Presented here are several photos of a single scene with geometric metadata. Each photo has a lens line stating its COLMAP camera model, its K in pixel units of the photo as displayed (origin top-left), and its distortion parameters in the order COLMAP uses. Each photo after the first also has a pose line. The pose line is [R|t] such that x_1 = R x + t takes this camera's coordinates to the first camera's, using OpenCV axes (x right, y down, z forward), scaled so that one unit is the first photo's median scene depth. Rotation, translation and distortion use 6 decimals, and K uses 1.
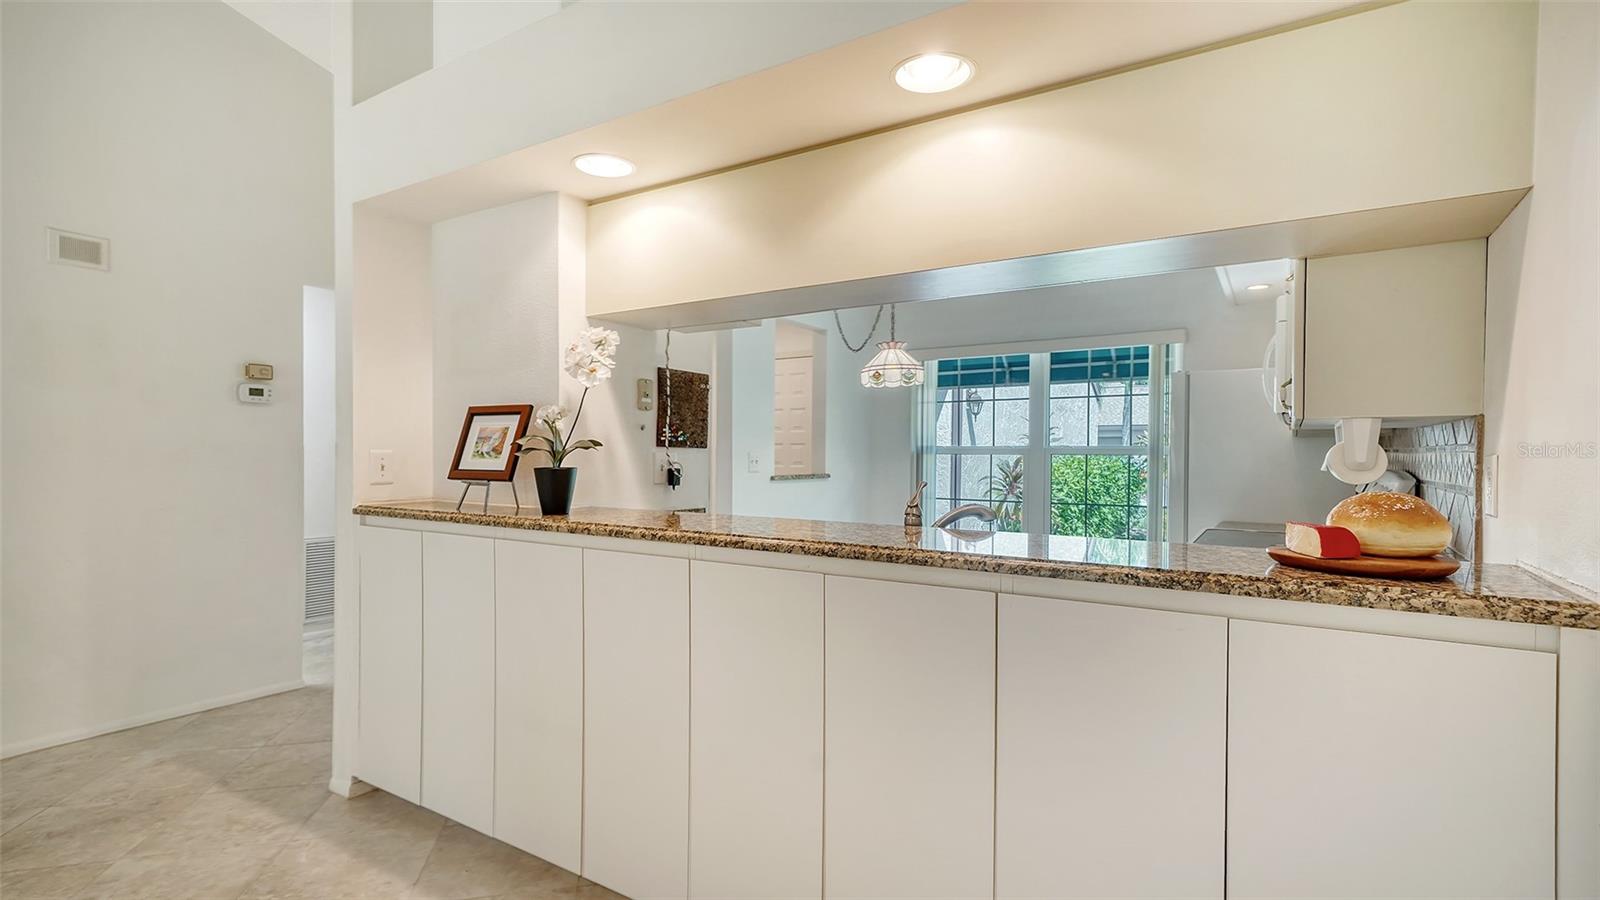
lens RADIAL K [[807.4, 0, 798.6], [0, 807.4, 450.2], [0, 0, 1]] dist [0.017039, 0.000318]
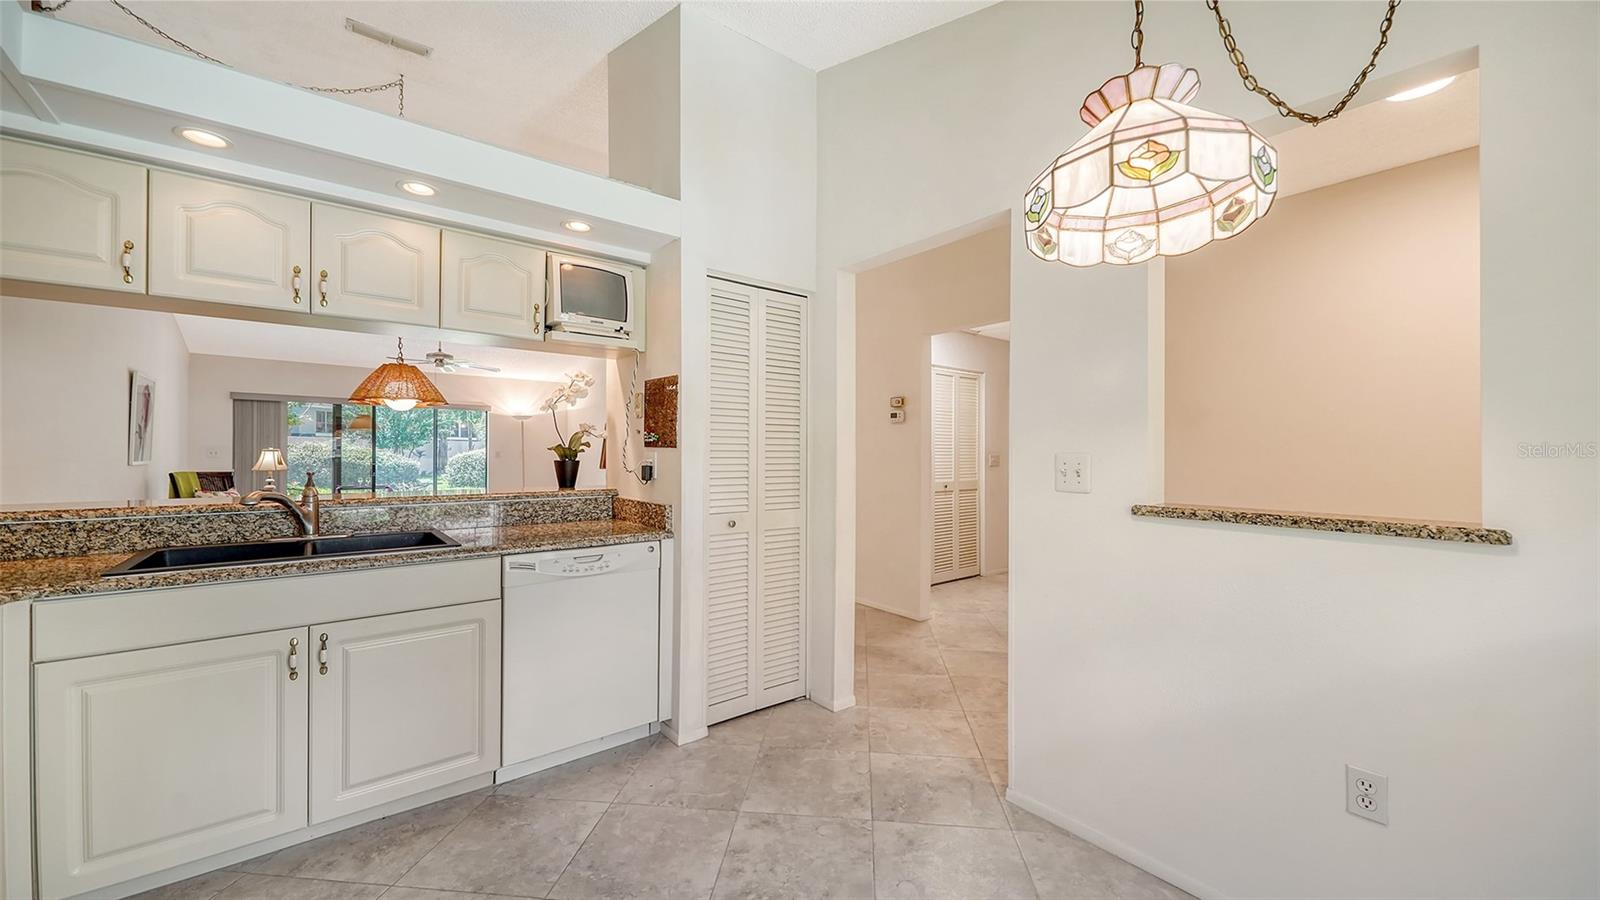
lens RADIAL K [[587.1, 0, 781.8], [0, 587.1, 448.8], [0, 0, 1]] dist [0.000338, -0.001093]
pose [[-0.298987, -0.009930, -0.954206, 0.704592], [-0.009081, 0.999930, -0.007560, 0.004033], [0.954214, 0.006405, -0.299056, 1.720950]]
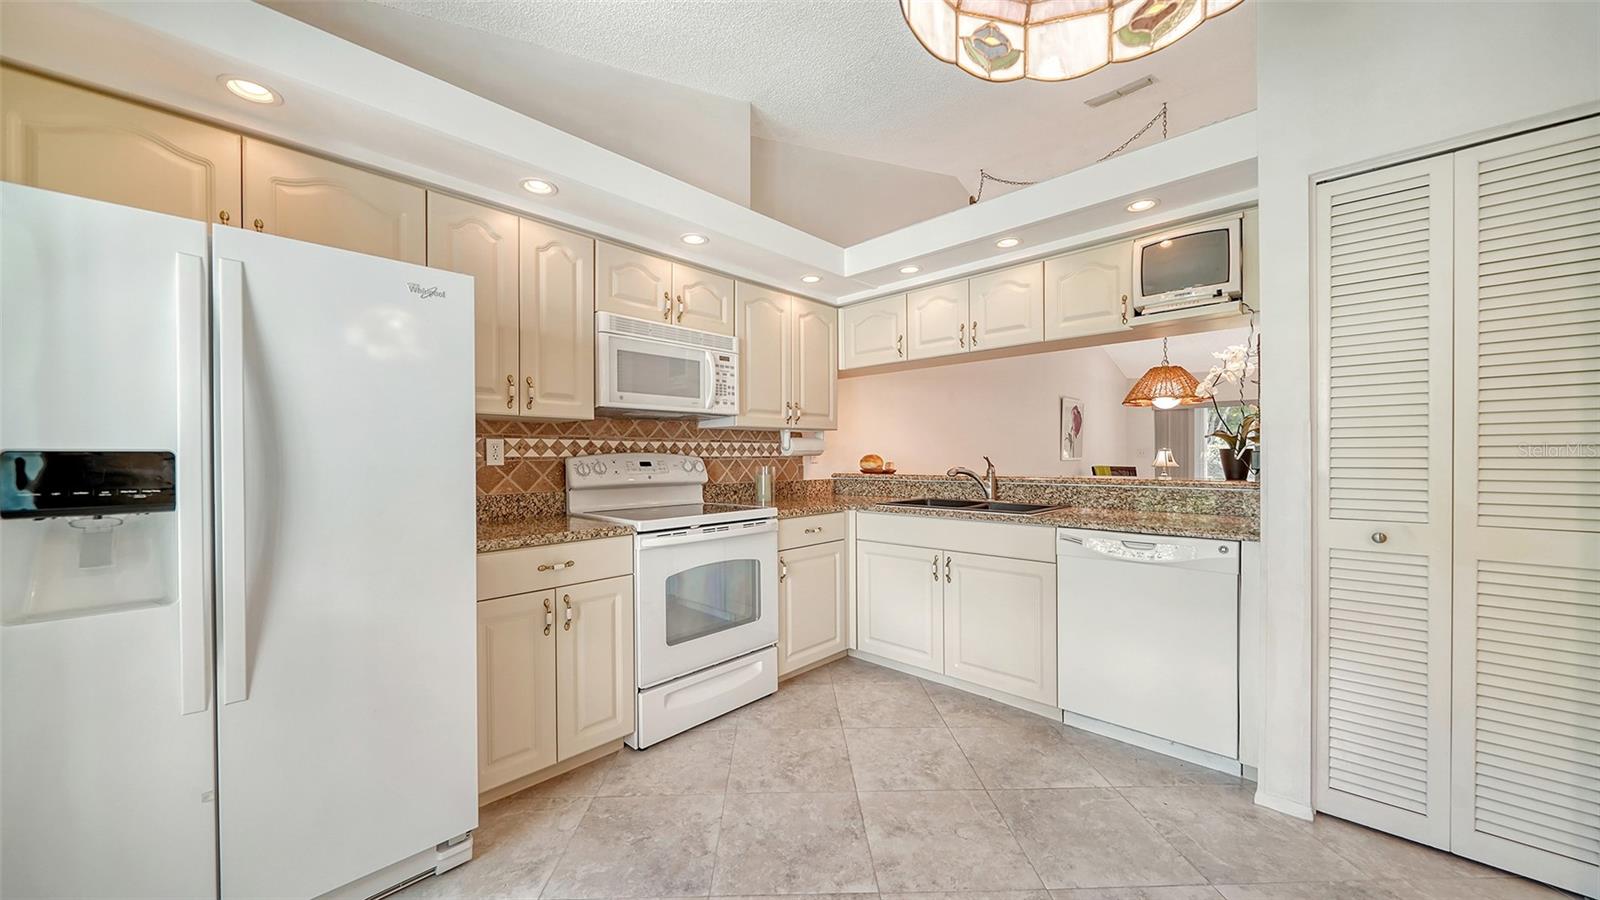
lens RADIAL K [[564.1, 0, 808.1], [0, 564.1, 460.6], [0, 0, 1]] dist [-0.000646, -0.000244]
pose [[-0.987894, 0.001617, 0.155121, 0.316779], [0.003450, 0.999927, 0.011543, 0.028808], [-0.155092, 0.011938, -0.987828, 2.057047]]
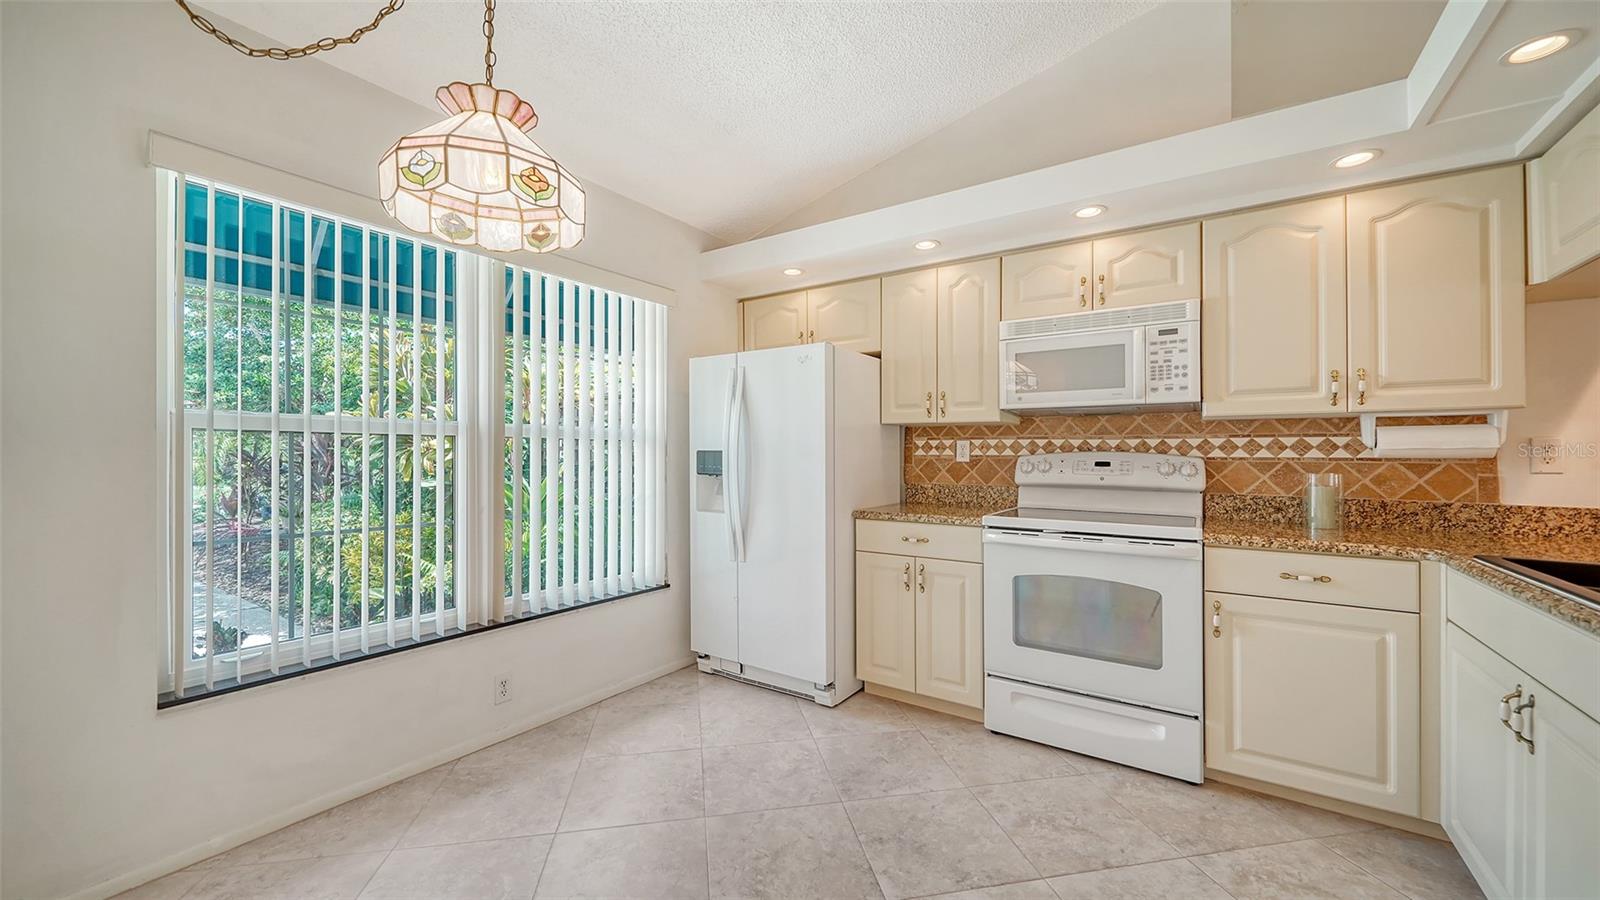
lens RADIAL K [[587.1, 0, 784.5], [0, 587.1, 459.2], [0, 0, 1]] dist [0.000338, -0.001093]
pose [[0.000982, -0.010437, 0.999945, -0.224026], [-0.002375, 0.999943, 0.010440, 0.028716], [-0.999997, -0.002386, 0.000957, 1.604606]]
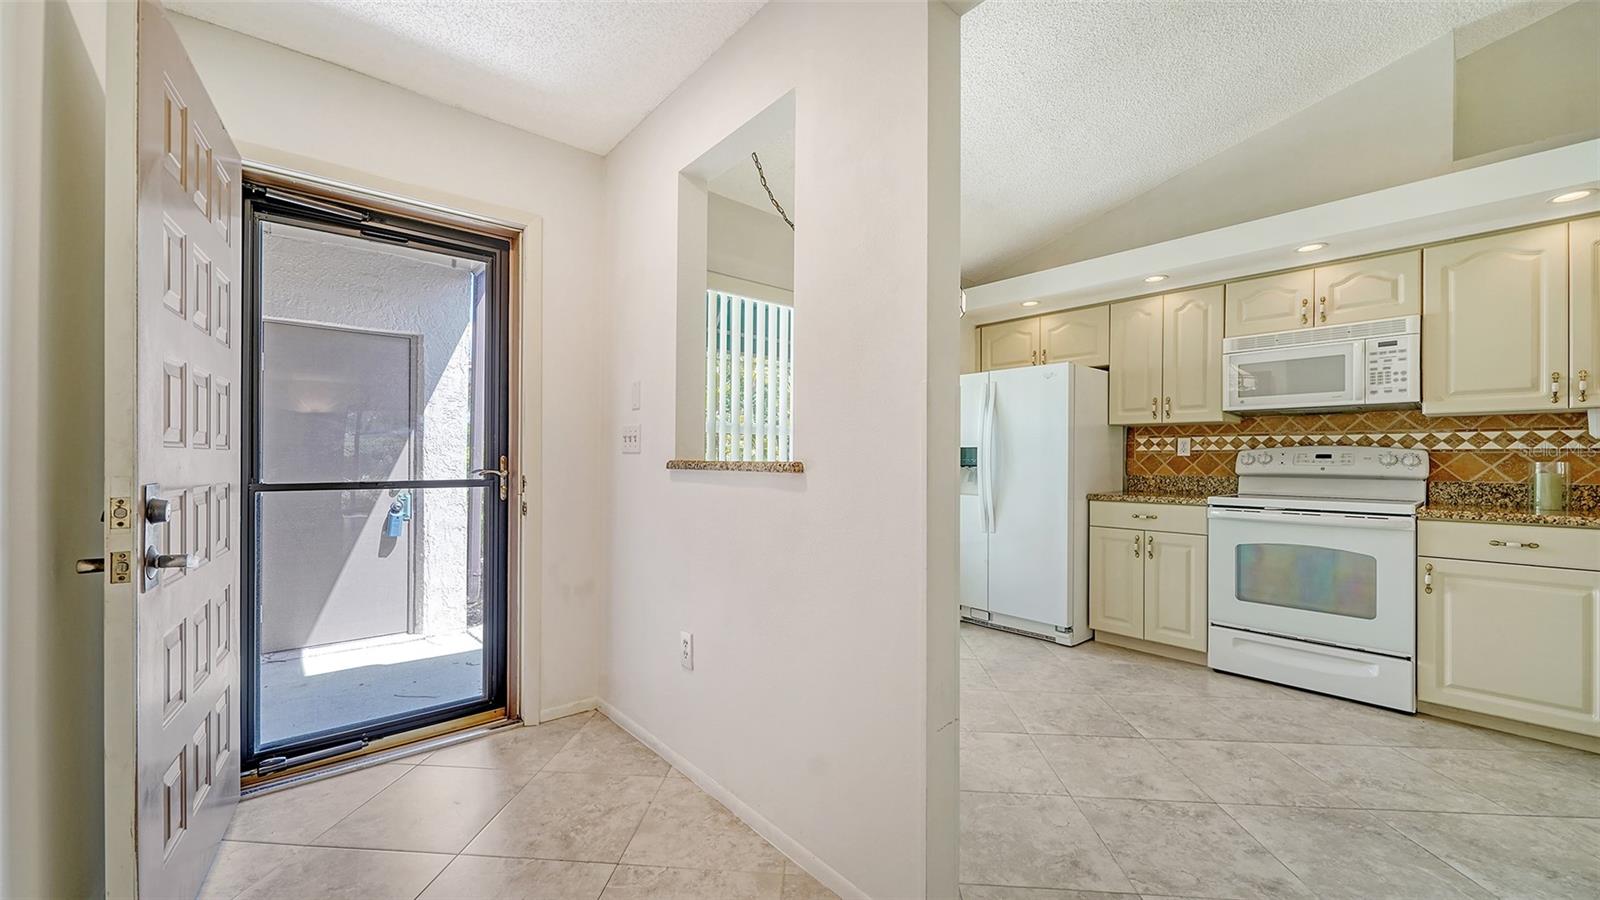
lens RADIAL K [[587.1, 0, 796.2], [0, 587.1, 468.9], [0, 0, 1]] dist [0.000338, -0.001093]
pose [[0.247854, -0.018131, 0.968628, -0.612270], [-0.001568, 0.999816, 0.019116, 0.050704], [-0.968796, -0.006256, 0.247780, 1.789113]]
